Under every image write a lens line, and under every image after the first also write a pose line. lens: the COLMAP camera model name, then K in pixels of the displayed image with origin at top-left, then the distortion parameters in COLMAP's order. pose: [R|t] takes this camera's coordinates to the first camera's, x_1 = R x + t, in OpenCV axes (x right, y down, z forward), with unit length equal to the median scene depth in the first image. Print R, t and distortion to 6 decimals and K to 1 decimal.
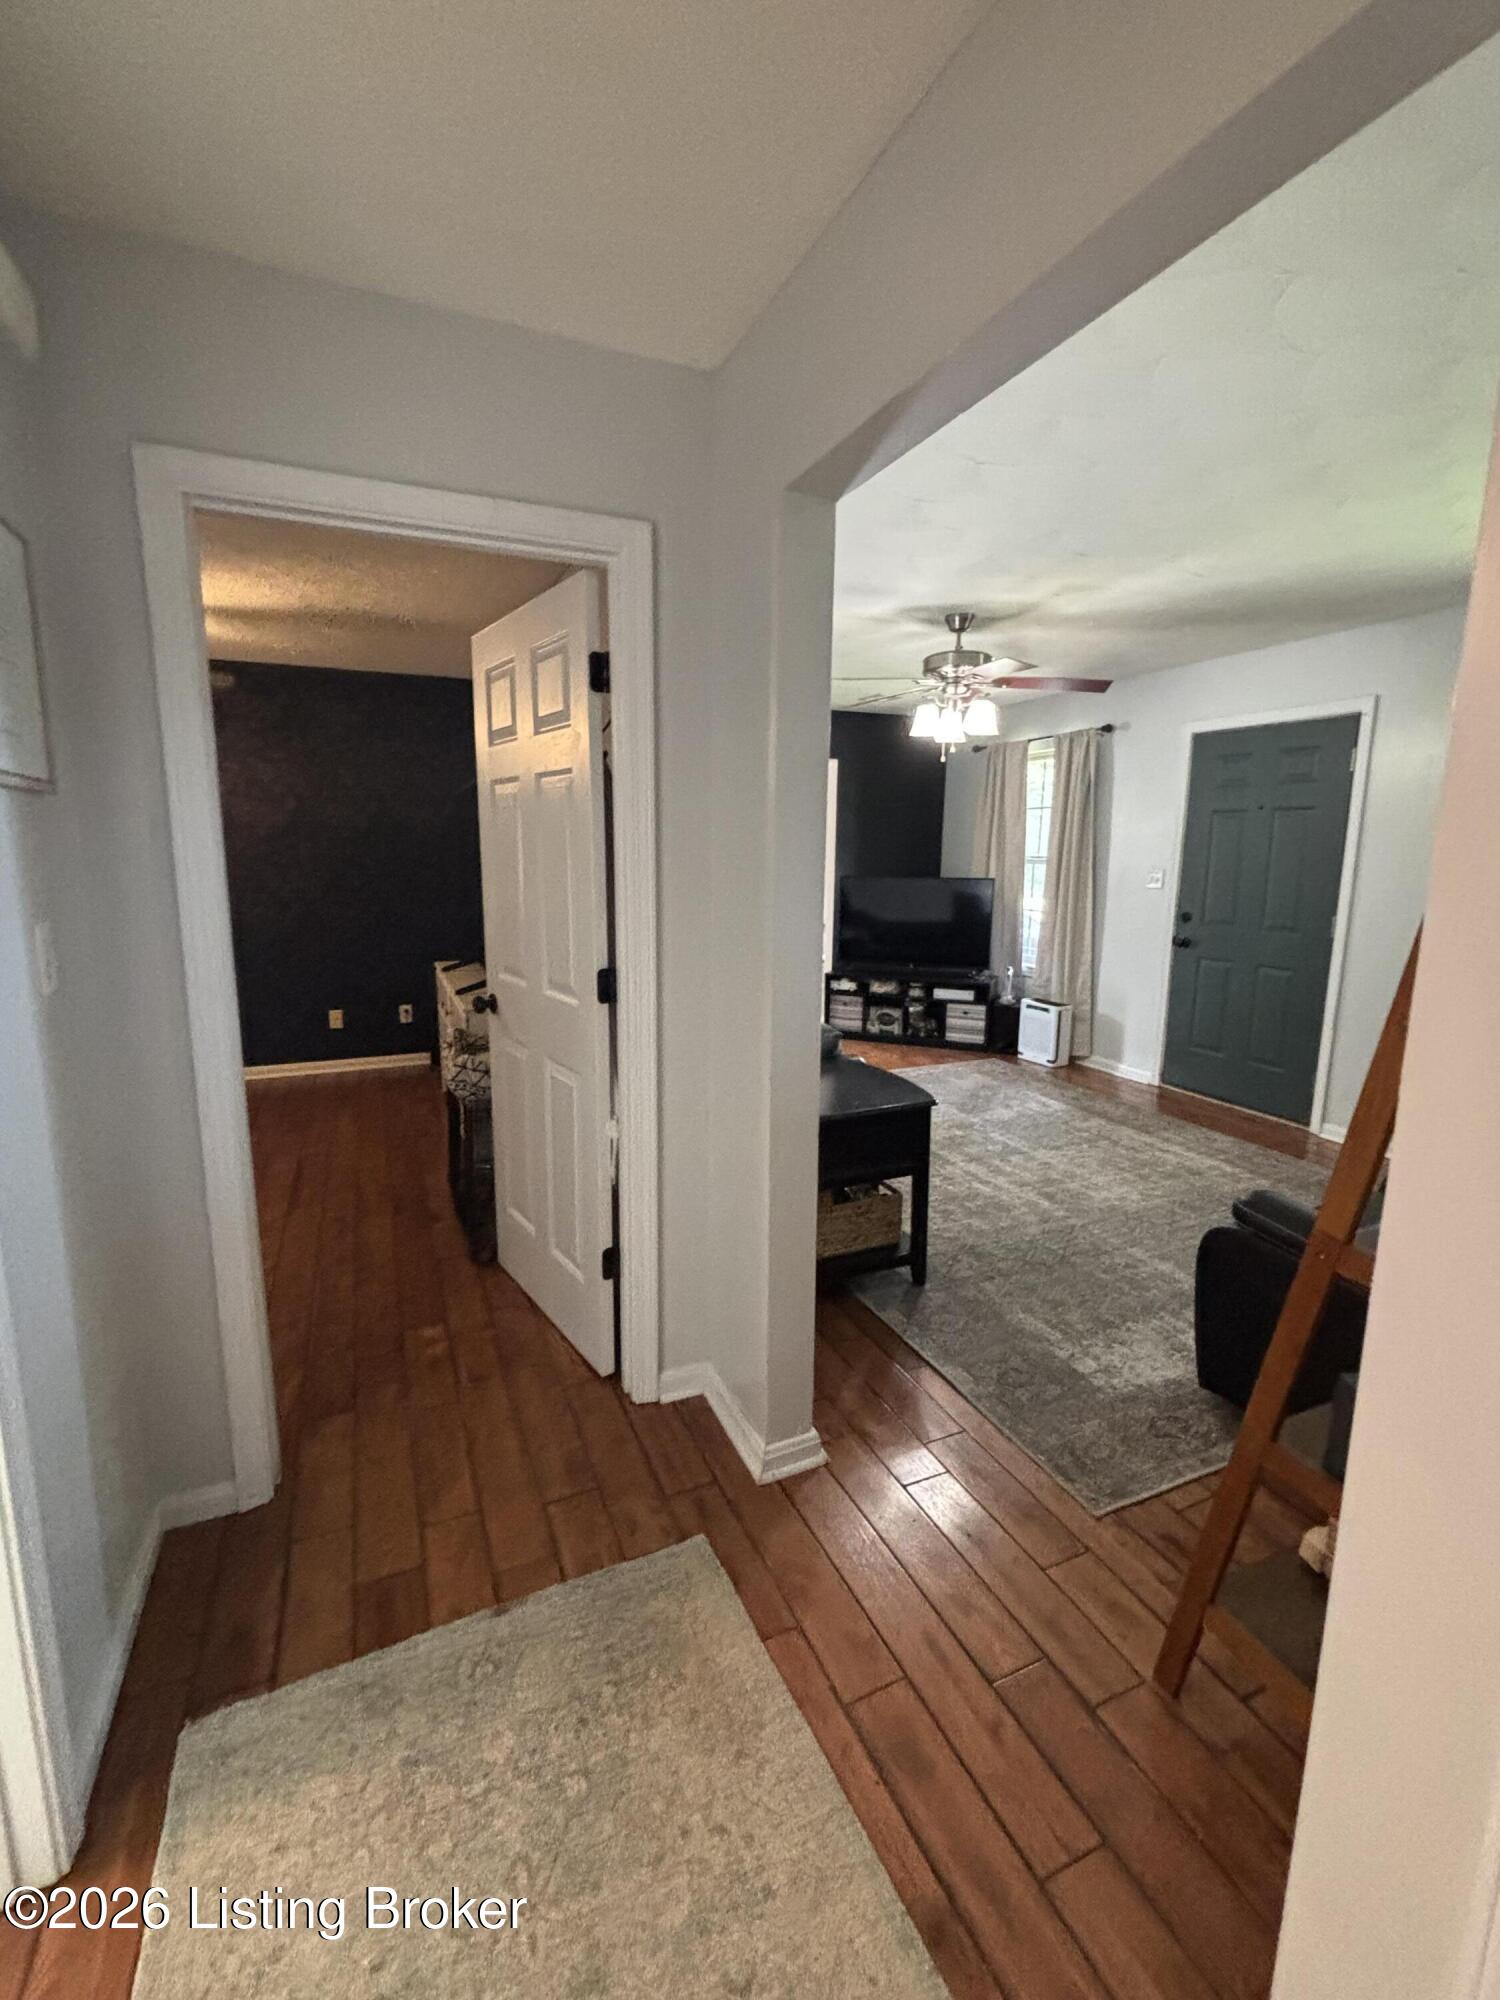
lens RADIAL K [[860.6, 0, 745.2], [0, 860.6, 995.7], [0, 0, 1]] dist [-0.001234, -0.000403]
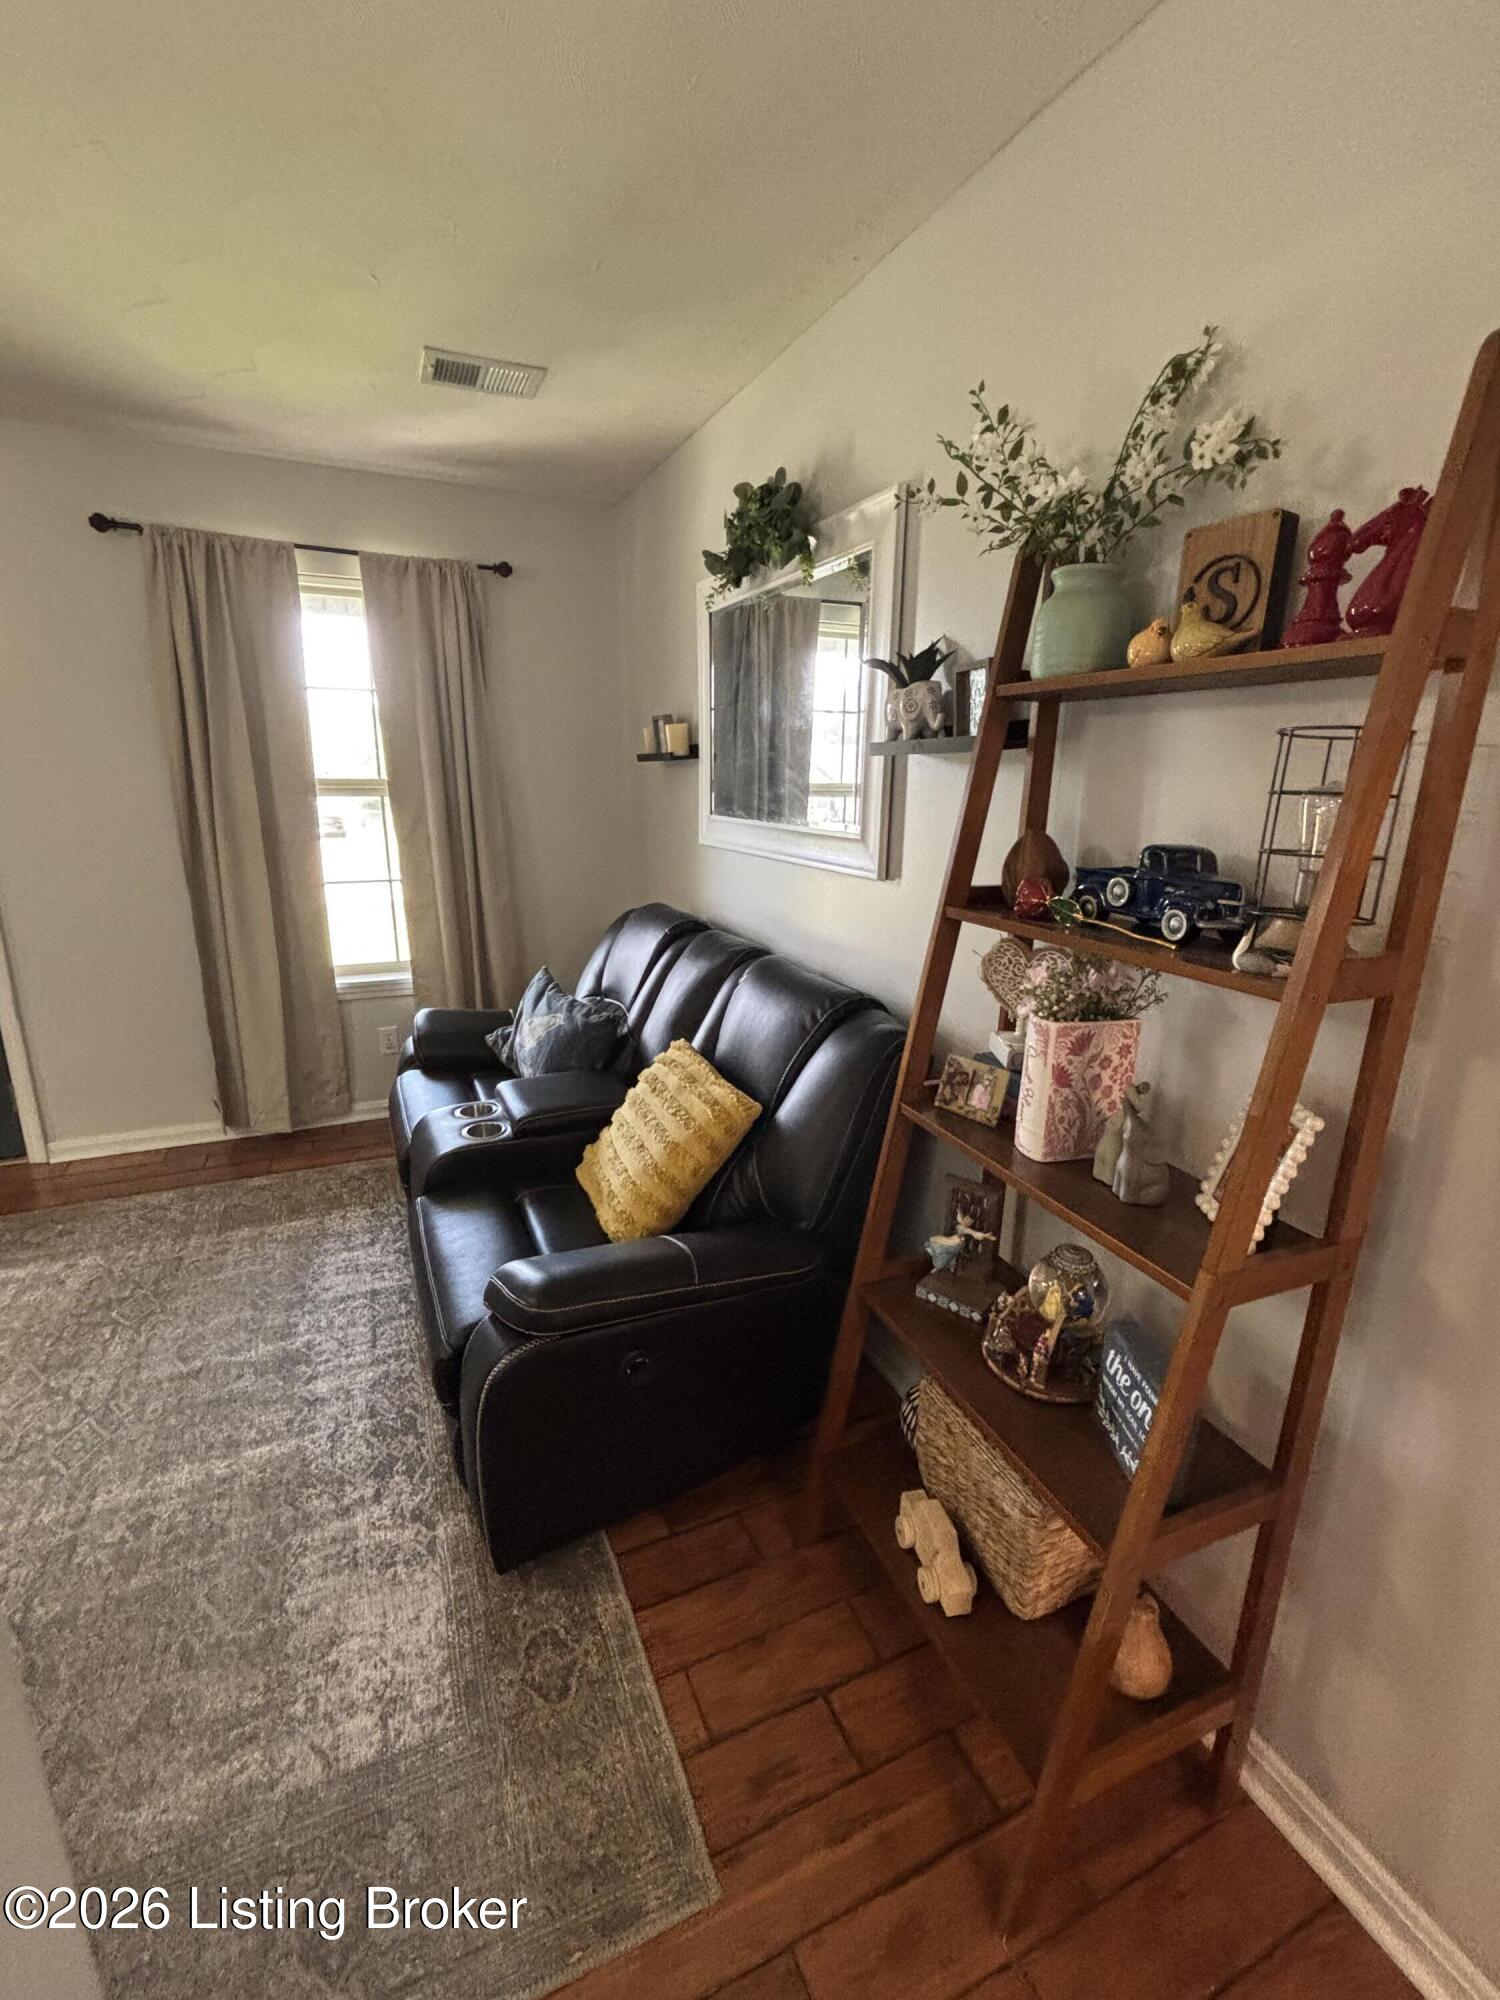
lens RADIAL K [[860.6, 0, 752.8], [0, 860.6, 994.7], [0, 0, 1]] dist [-0.001234, -0.000403]
pose [[-0.017100, -0.258990, 0.965729, -0.011128], [0.155707, 0.953396, 0.258440, -0.110259], [-0.987655, 0.154790, 0.024023, 0.612066]]
